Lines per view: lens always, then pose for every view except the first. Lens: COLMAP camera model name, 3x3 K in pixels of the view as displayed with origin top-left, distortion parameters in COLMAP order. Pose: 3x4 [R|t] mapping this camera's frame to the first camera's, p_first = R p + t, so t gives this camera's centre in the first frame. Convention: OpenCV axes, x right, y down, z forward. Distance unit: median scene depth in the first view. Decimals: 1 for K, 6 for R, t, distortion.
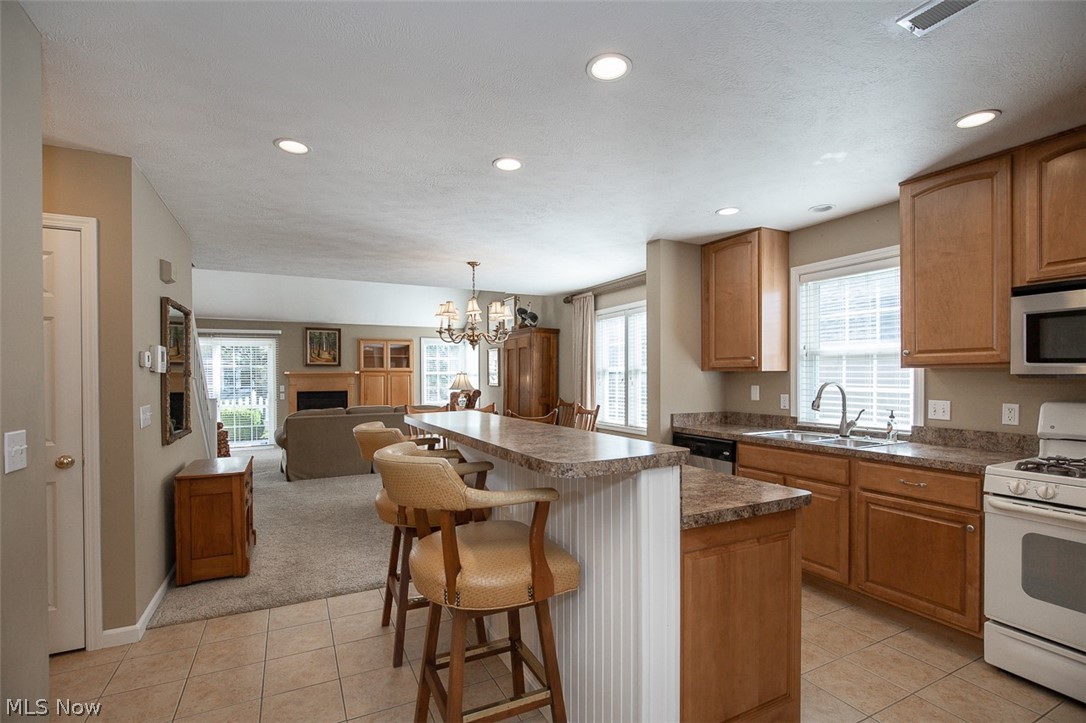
lens RADIAL K [[499.5, 0, 540.8], [0, 499.5, 376.3], [0, 0, 1]] dist [-0.010605, 0.000035]
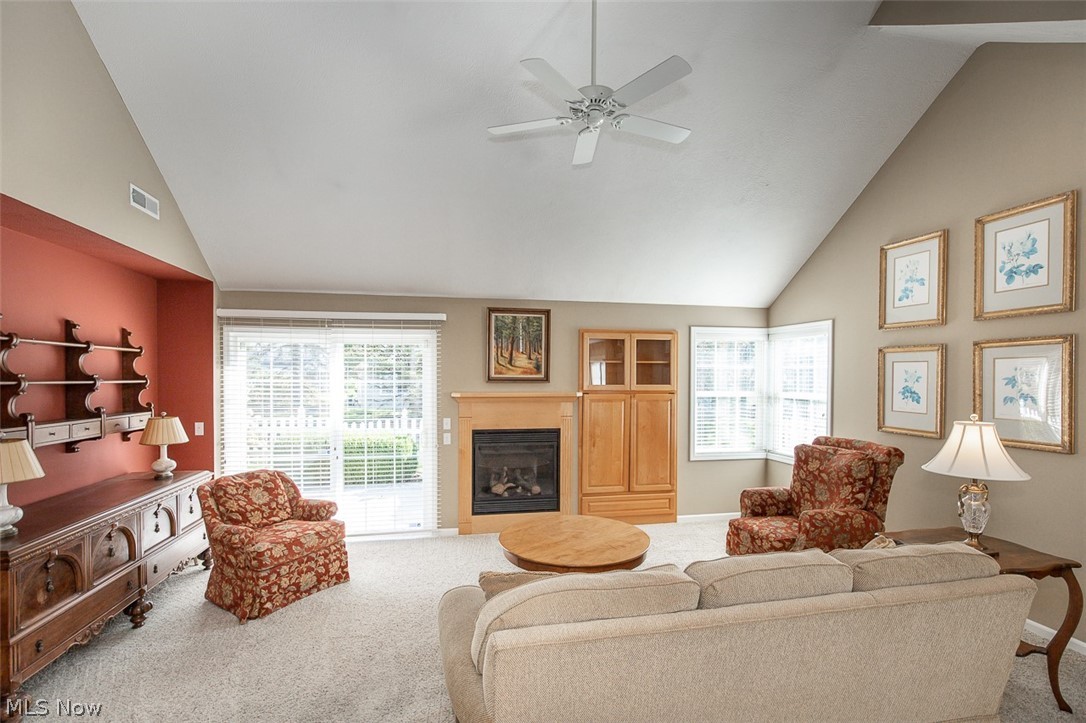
lens RADIAL K [[499.5, 0, 535.9], [0, 499.5, 380.7], [0, 0, 1]] dist [-0.010605, 0.000035]
pose [[0.961420, 0.010605, -0.274880, -0.276930], [-0.008164, 0.999916, 0.010023, -0.026974], [0.274964, -0.007392, 0.961426, 0.504719]]
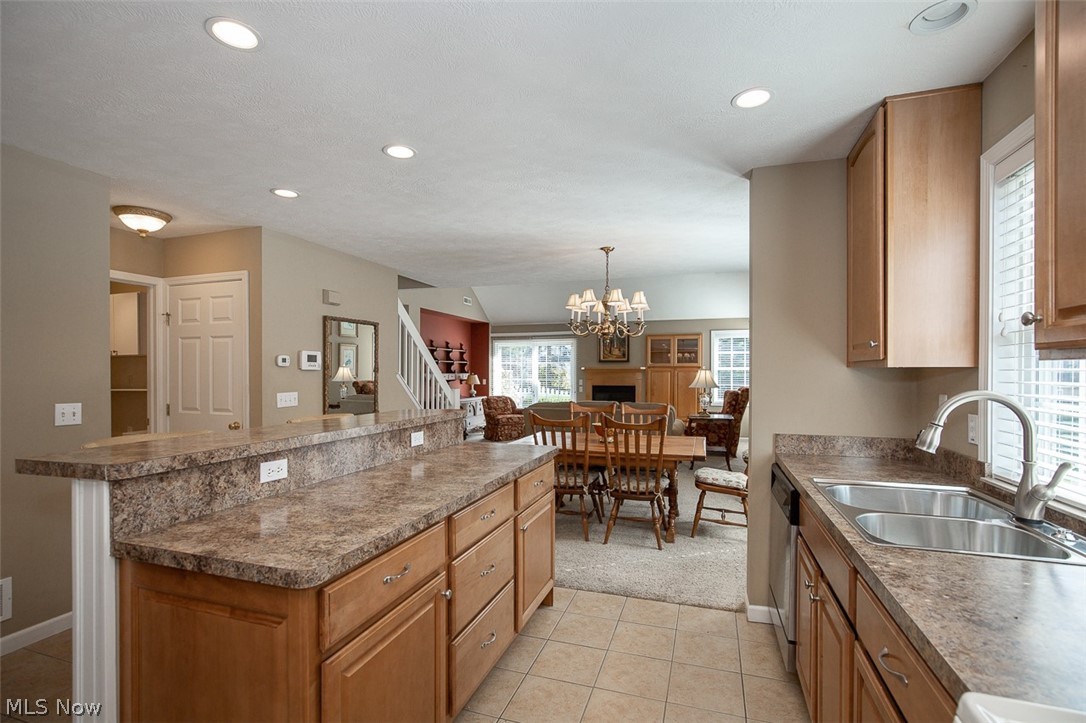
lens RADIAL K [[499.5, 0, 545.2], [0, 499.5, 371.8], [0, 0, 1]] dist [-0.010605, 0.000035]
pose [[0.705928, 0.005196, -0.708265, 0.218169], [-0.004162, 0.999986, 0.003188, -0.002498], [0.708272, 0.000698, 0.705939, 0.142769]]
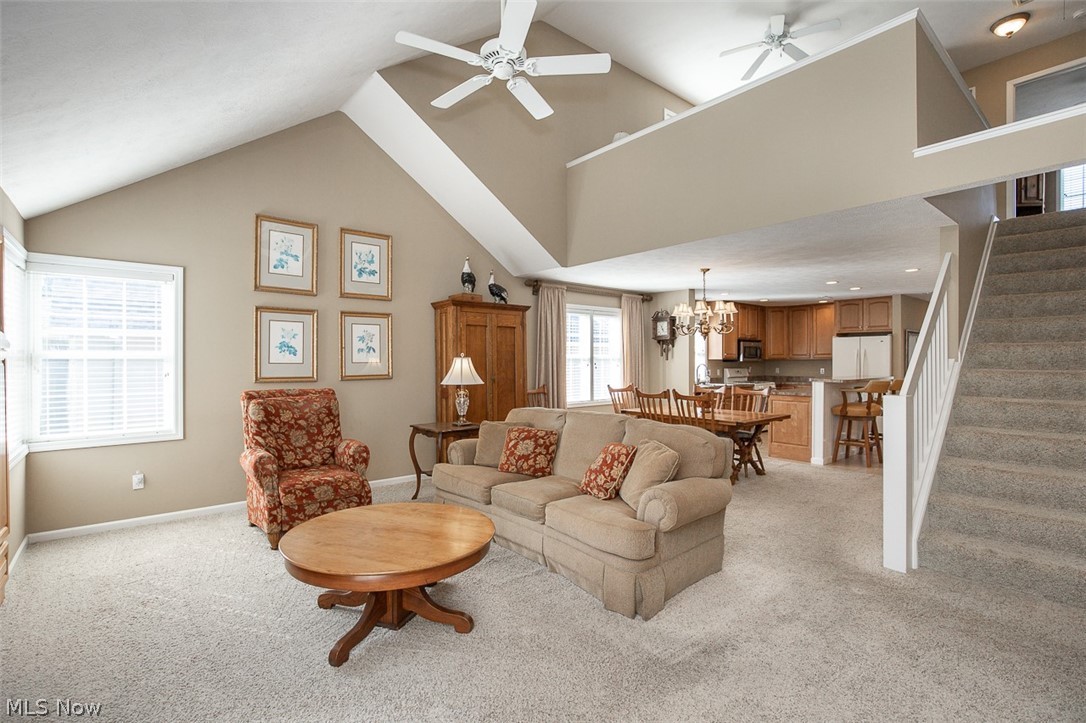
lens RADIAL K [[499.5, 0, 543.1], [0, 499.5, 358.4], [0, 0, 1]] dist [-0.010605, 0.000035]
pose [[-0.223052, 0.008015, 0.974774, -0.640769], [0.002769, 0.999967, -0.007589, 0.000942], [-0.974803, 0.001007, -0.223067, 0.854196]]
